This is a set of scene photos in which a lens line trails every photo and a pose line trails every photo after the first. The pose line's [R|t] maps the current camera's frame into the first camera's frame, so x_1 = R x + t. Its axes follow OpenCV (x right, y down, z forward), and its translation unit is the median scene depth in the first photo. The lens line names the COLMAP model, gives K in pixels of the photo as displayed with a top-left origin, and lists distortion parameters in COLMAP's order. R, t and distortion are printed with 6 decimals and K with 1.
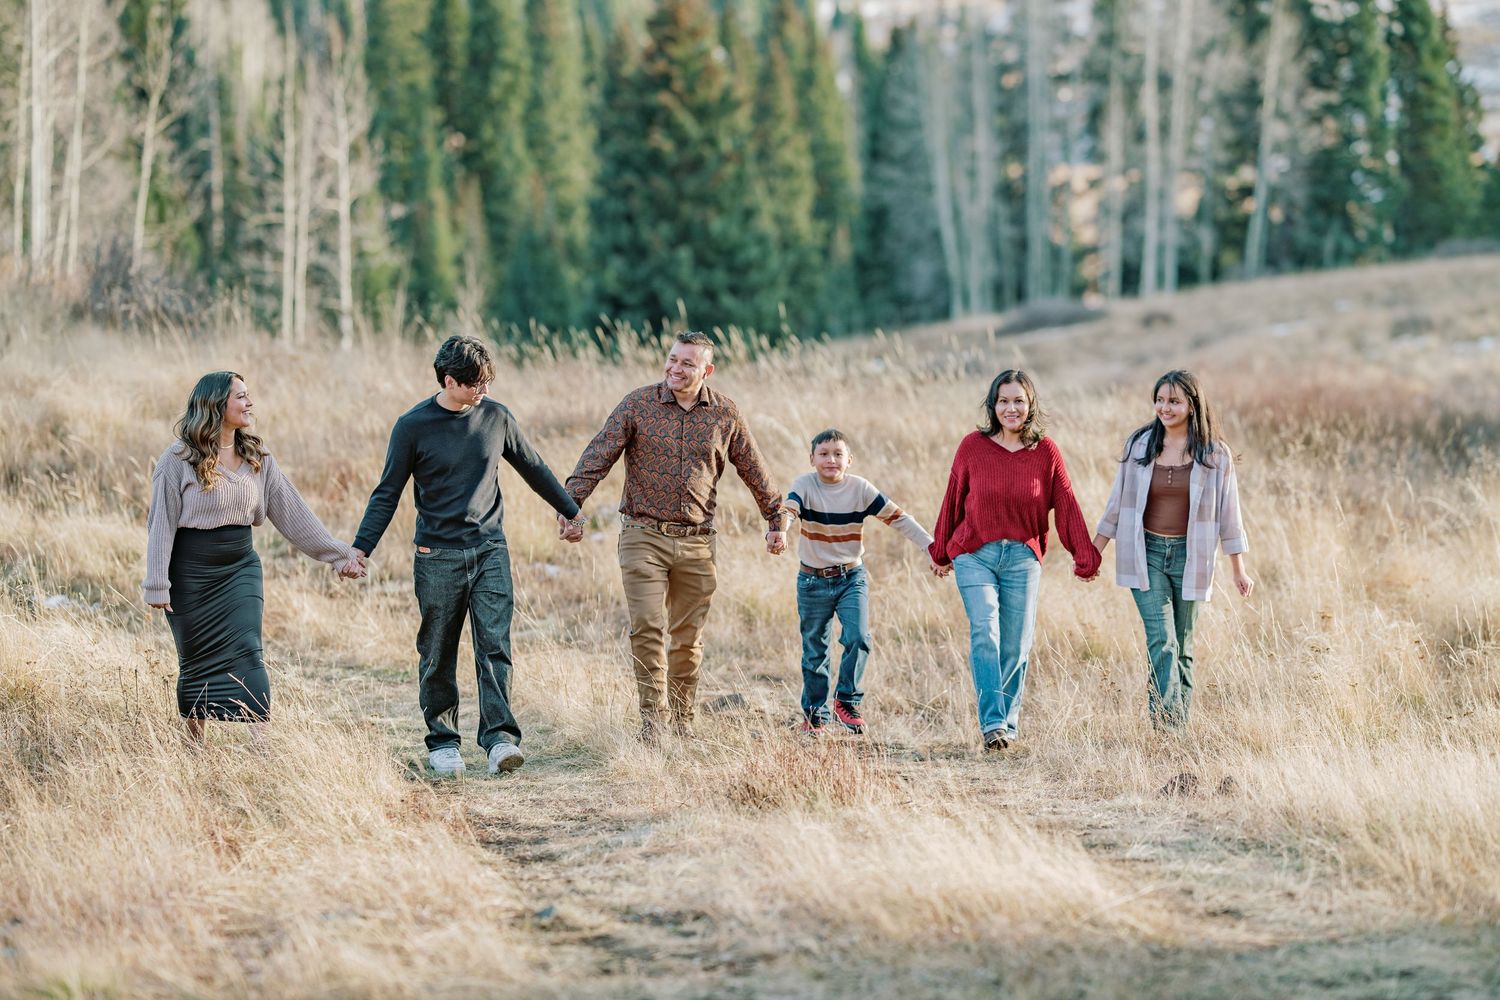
lens RADIAL K [[8548.6, 0, 750.0], [0, 8548.6, 500.0], [0, 0, 1]] dist [1.438648, -57.642870]
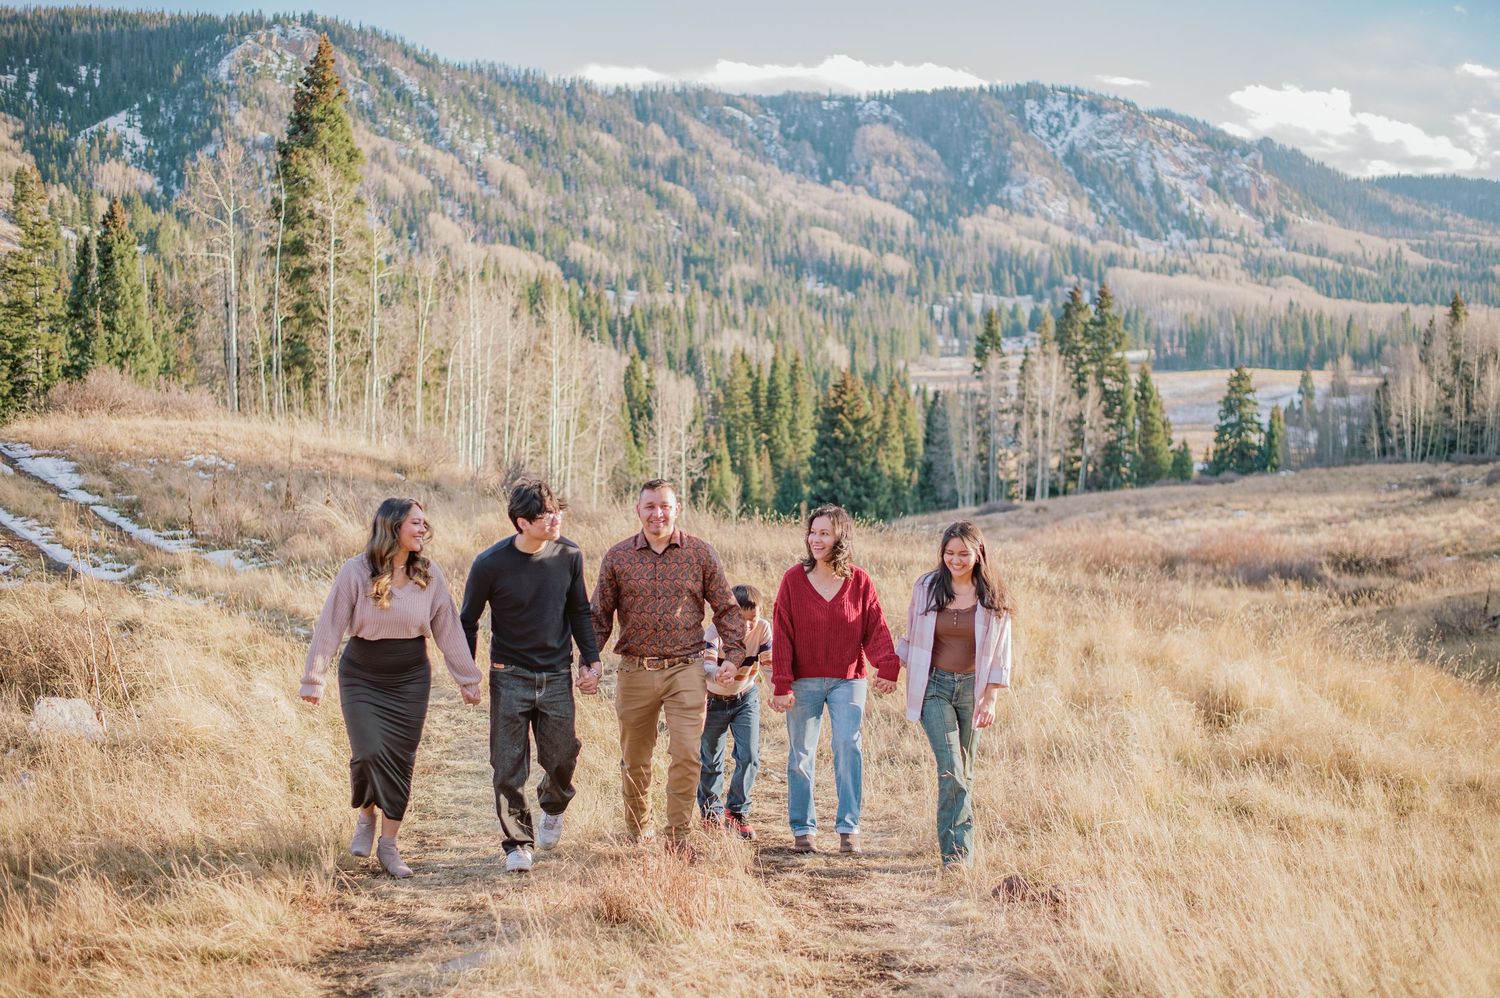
lens RADIAL K [[8548.6, 0, 750.0], [0, 8548.6, 499.0], [0, 0, 1]] dist [1.438648, -57.642870]
pose [[0.999775, 0.012211, 0.017339, -0.078892], [-0.011924, 0.999792, -0.016562, 0.017609], [-0.017538, 0.016351, 0.999712, -1.457020]]
